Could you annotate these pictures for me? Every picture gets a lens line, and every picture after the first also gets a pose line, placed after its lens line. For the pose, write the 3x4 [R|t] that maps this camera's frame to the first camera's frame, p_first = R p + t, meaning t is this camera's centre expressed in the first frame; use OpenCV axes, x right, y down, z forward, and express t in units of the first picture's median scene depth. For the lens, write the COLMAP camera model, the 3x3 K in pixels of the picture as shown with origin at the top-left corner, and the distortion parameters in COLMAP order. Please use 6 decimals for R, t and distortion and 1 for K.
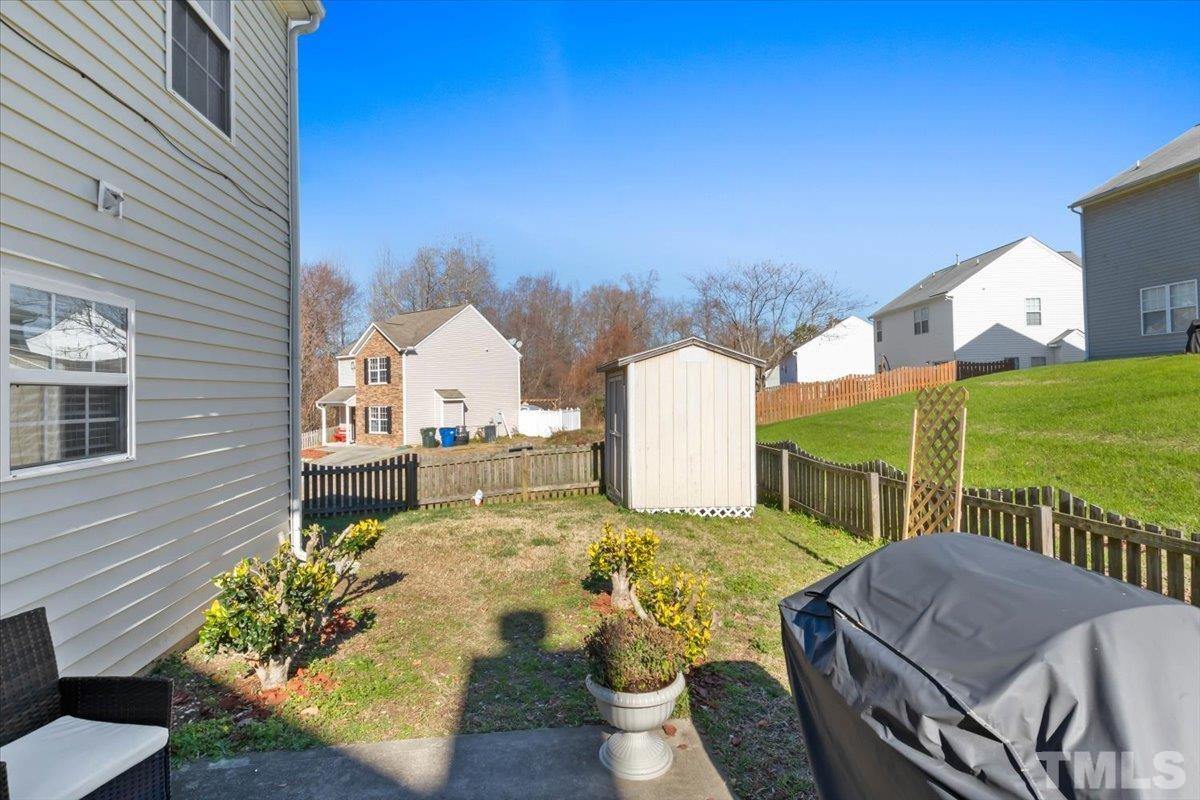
lens RADIAL K [[609.6, 0, 603.0], [0, 609.6, 377.9], [0, 0, 1]] dist [-0.012975, -0.000121]
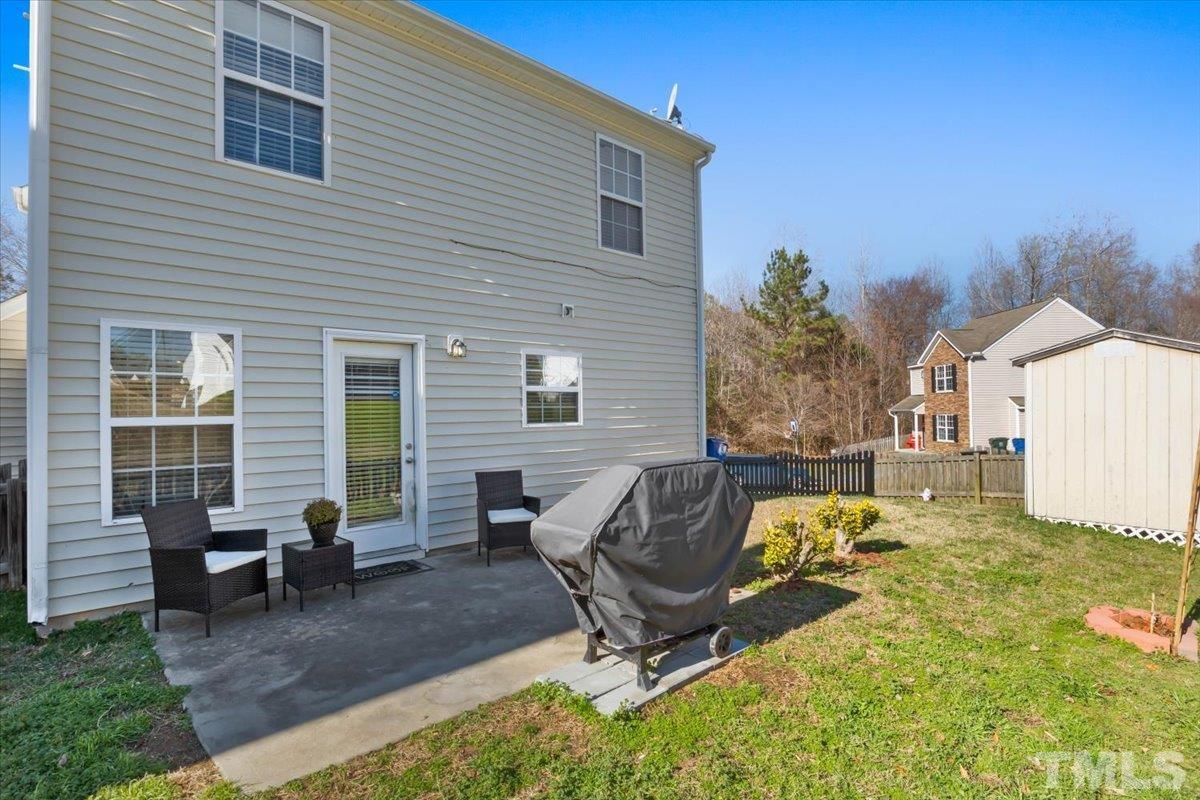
lens RADIAL K [[601.7, 0, 604.1], [0, 601.7, 395.0], [0, 0, 1]] dist [-0.018844, -0.000339]
pose [[0.578507, -0.015593, -0.815529, 0.110725], [0.024565, 0.999697, -0.001689, 0.003039], [0.815308, -0.019057, 0.578714, -0.020871]]
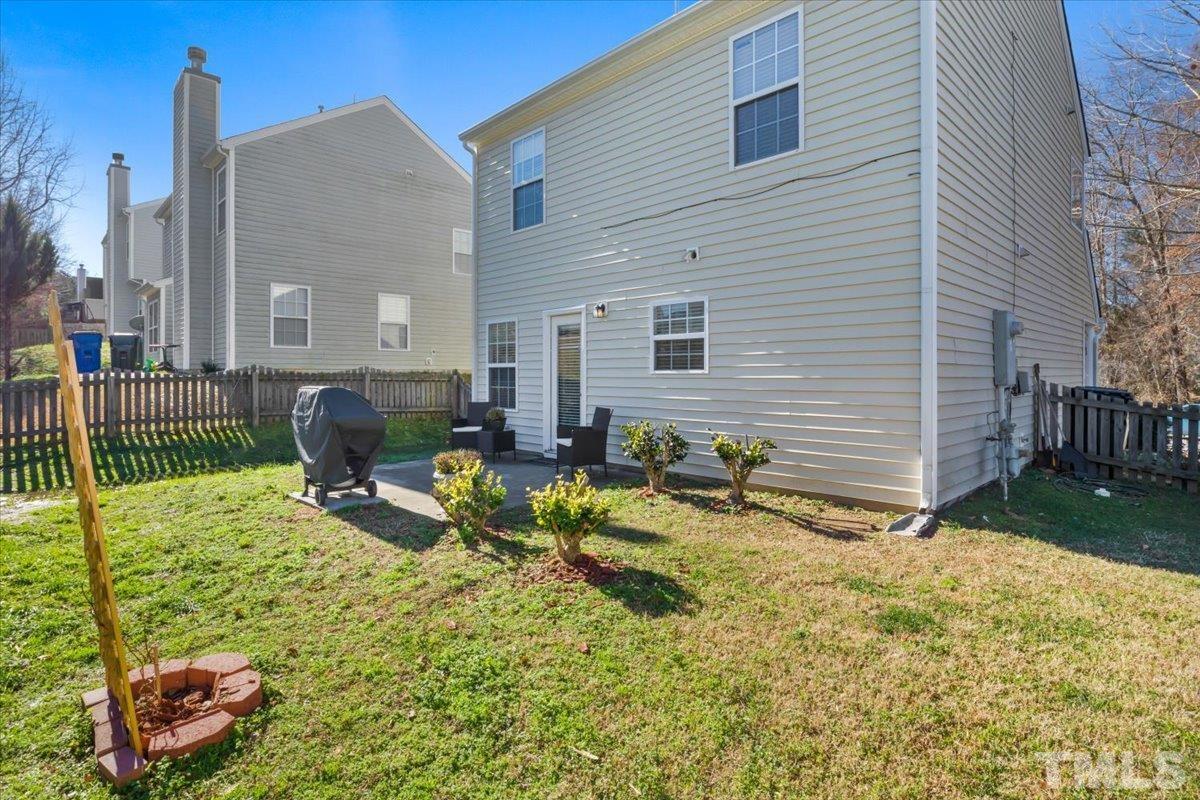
lens RADIAL K [[609.6, 0, 603.0], [0, 609.6, 377.9], [0, 0, 1]] dist [-0.012975, -0.000121]
pose [[-0.807089, 0.038084, -0.589201, 0.077738], [0.039861, 0.999155, 0.009980, 0.012009], [0.589083, -0.015431, -0.807925, 0.258750]]
